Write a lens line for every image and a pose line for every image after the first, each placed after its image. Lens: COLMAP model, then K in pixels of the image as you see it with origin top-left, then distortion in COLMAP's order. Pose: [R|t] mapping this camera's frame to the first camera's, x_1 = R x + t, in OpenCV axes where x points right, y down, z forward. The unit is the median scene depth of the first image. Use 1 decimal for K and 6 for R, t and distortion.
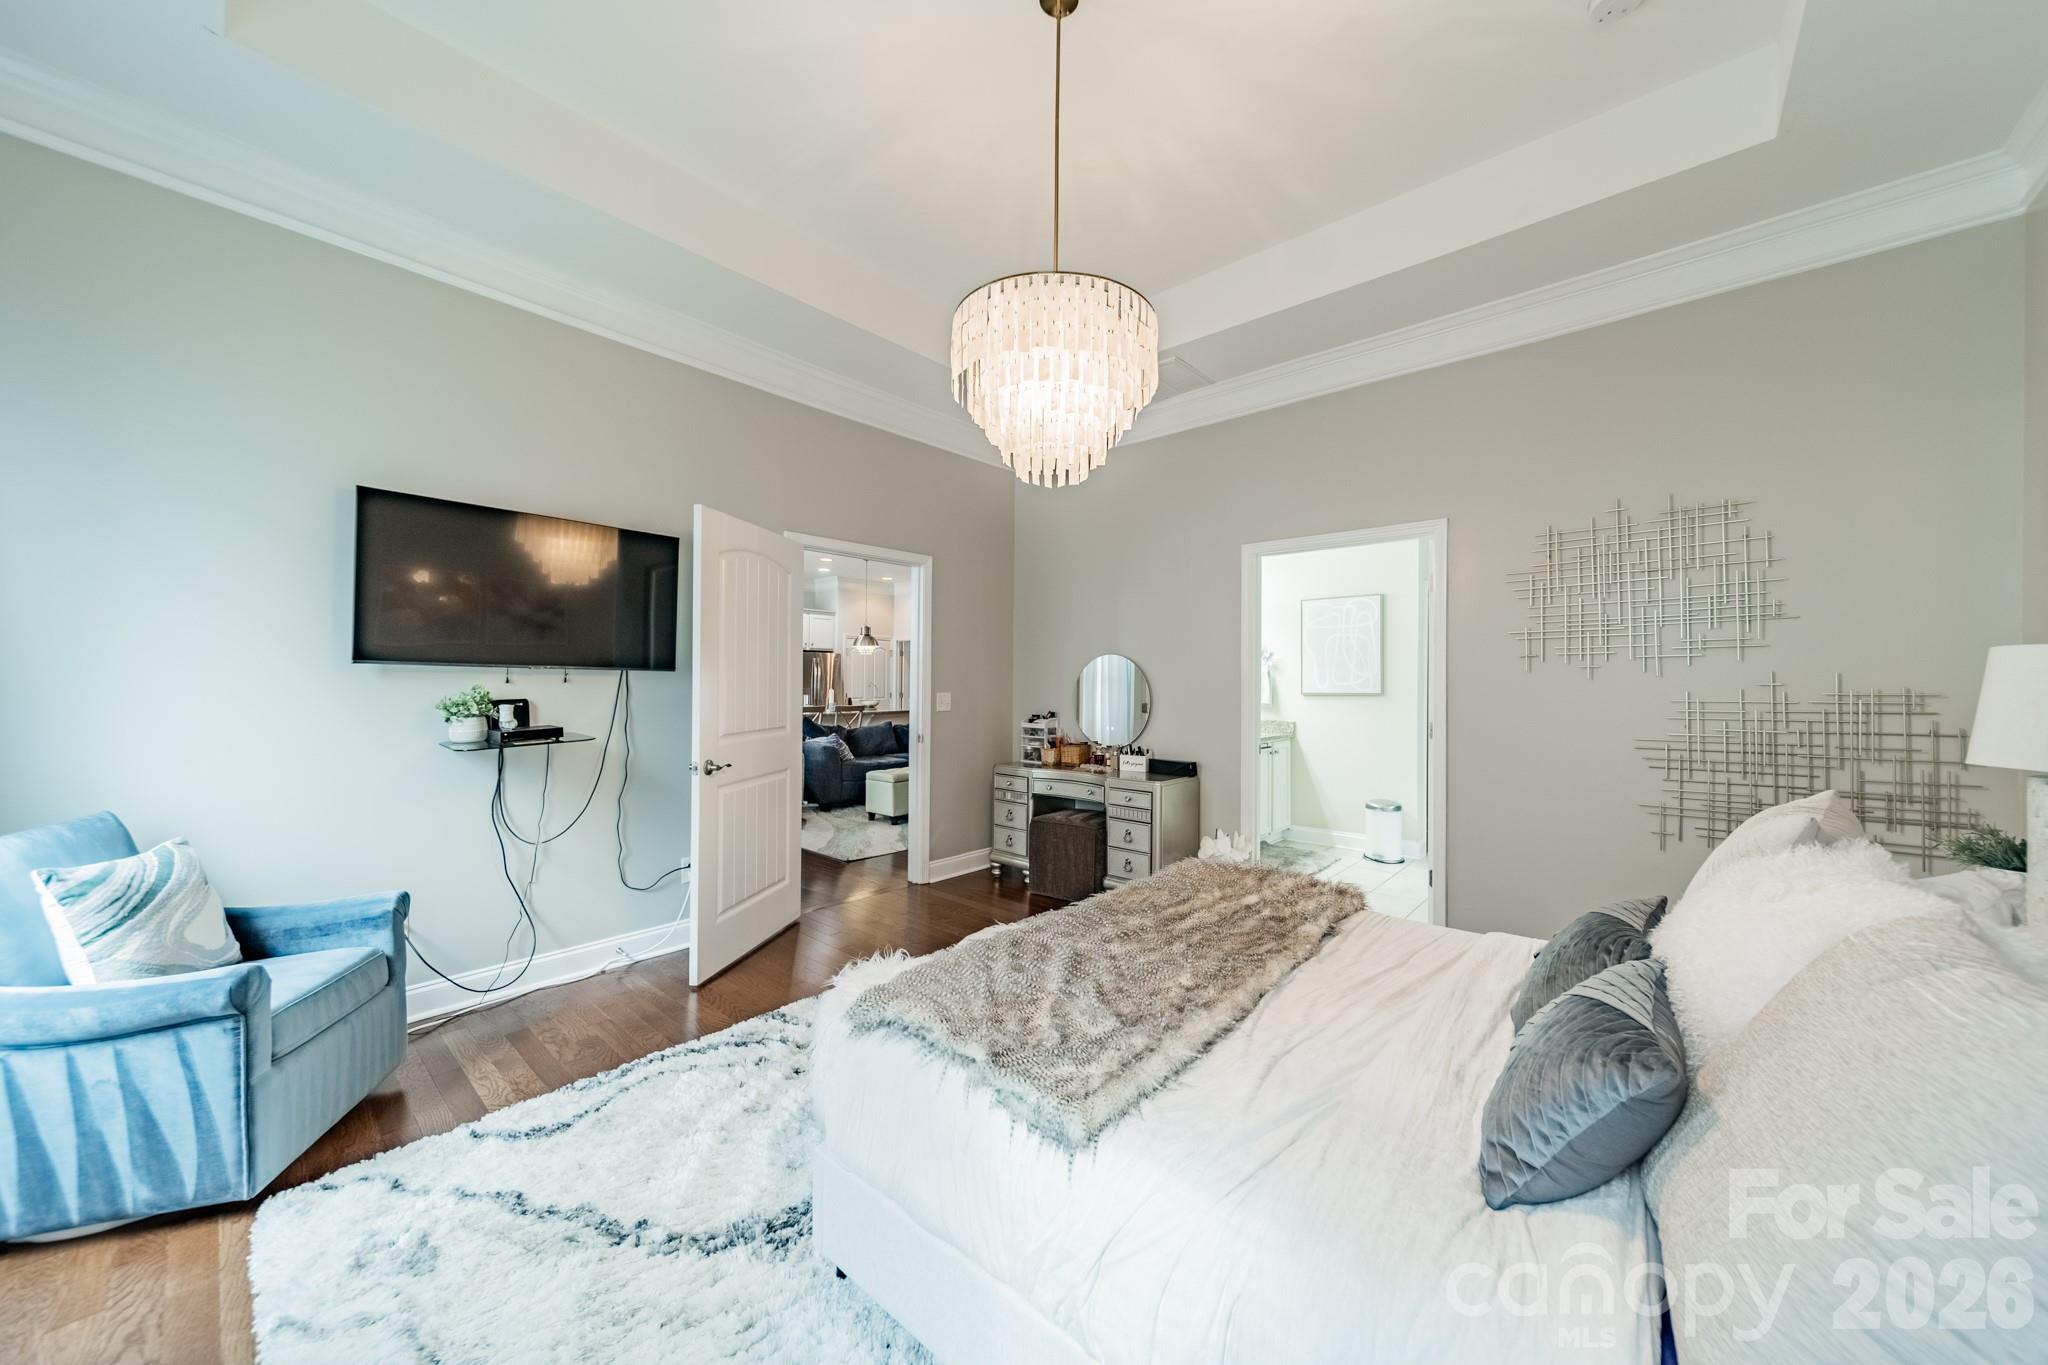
lens RADIAL K [[720.7, 0, 1035.6], [0, 720.7, 679.8], [0, 0, 1]] dist [0.005823, 0.000135]
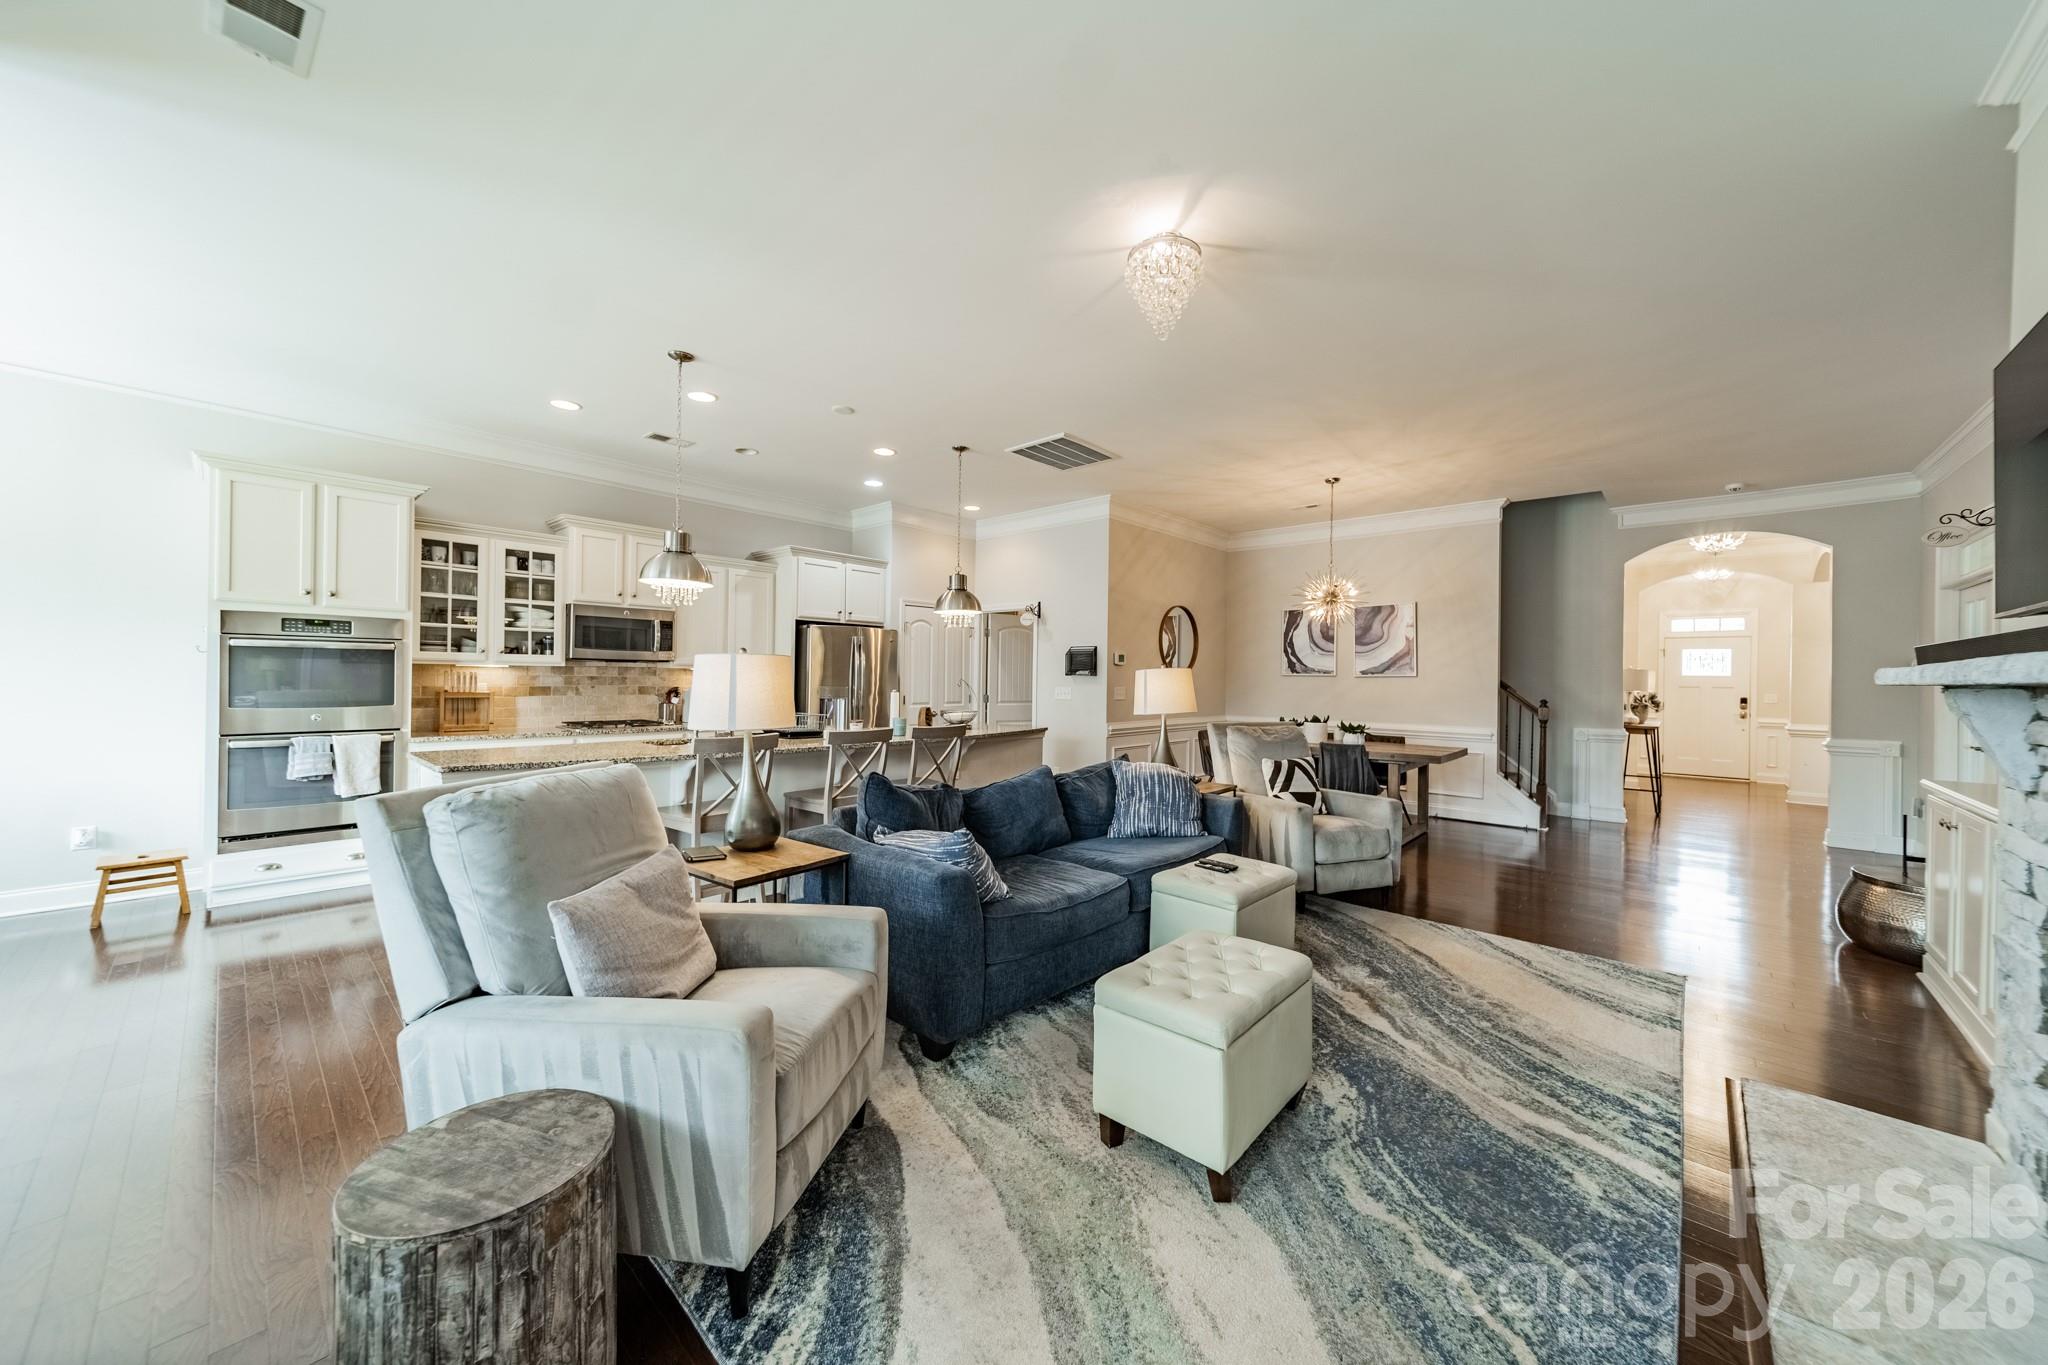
lens RADIAL K [[723.4, 0, 1032.1], [0, 723.4, 676.1], [0, 0, 1]] dist [0.009022, 0.000148]
pose [[0.999838, 0.007481, -0.016358, -0.190379], [-0.007438, 0.999969, 0.002692, -0.000258], [0.016378, -0.002570, 0.999863, 0.515403]]
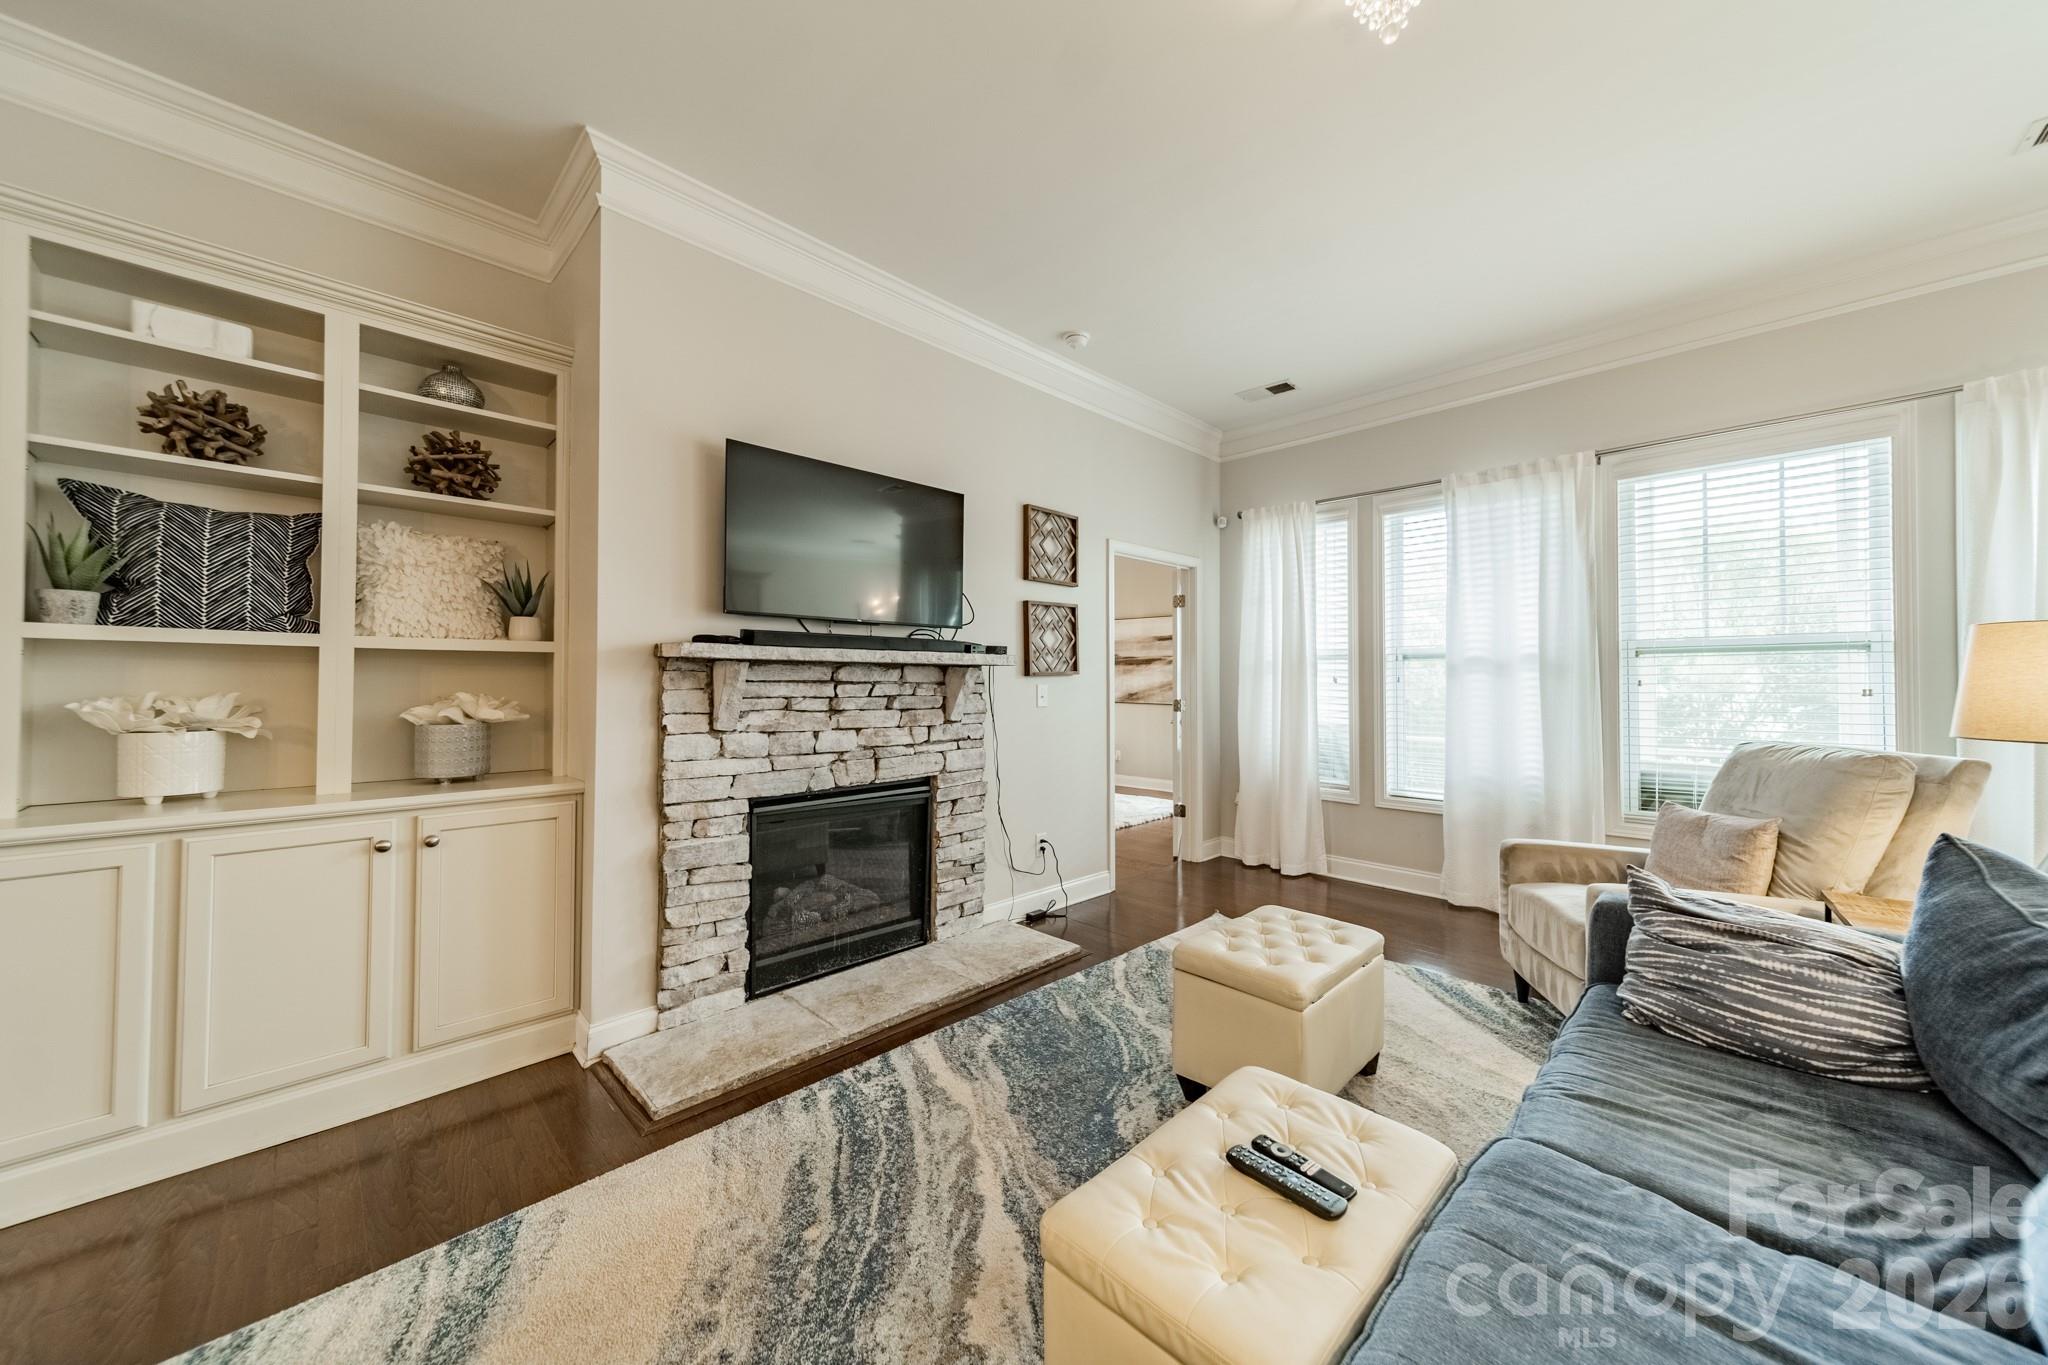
lens RADIAL K [[720.7, 0, 1035.6], [0, 720.7, 679.8], [0, 0, 1]] dist [0.005823, 0.000135]
pose [[-0.997924, -0.007604, 0.063954, -0.067396], [-0.008239, 0.999919, -0.009671, 0.010809], [-0.063876, -0.010178, -0.997906, 1.005174]]
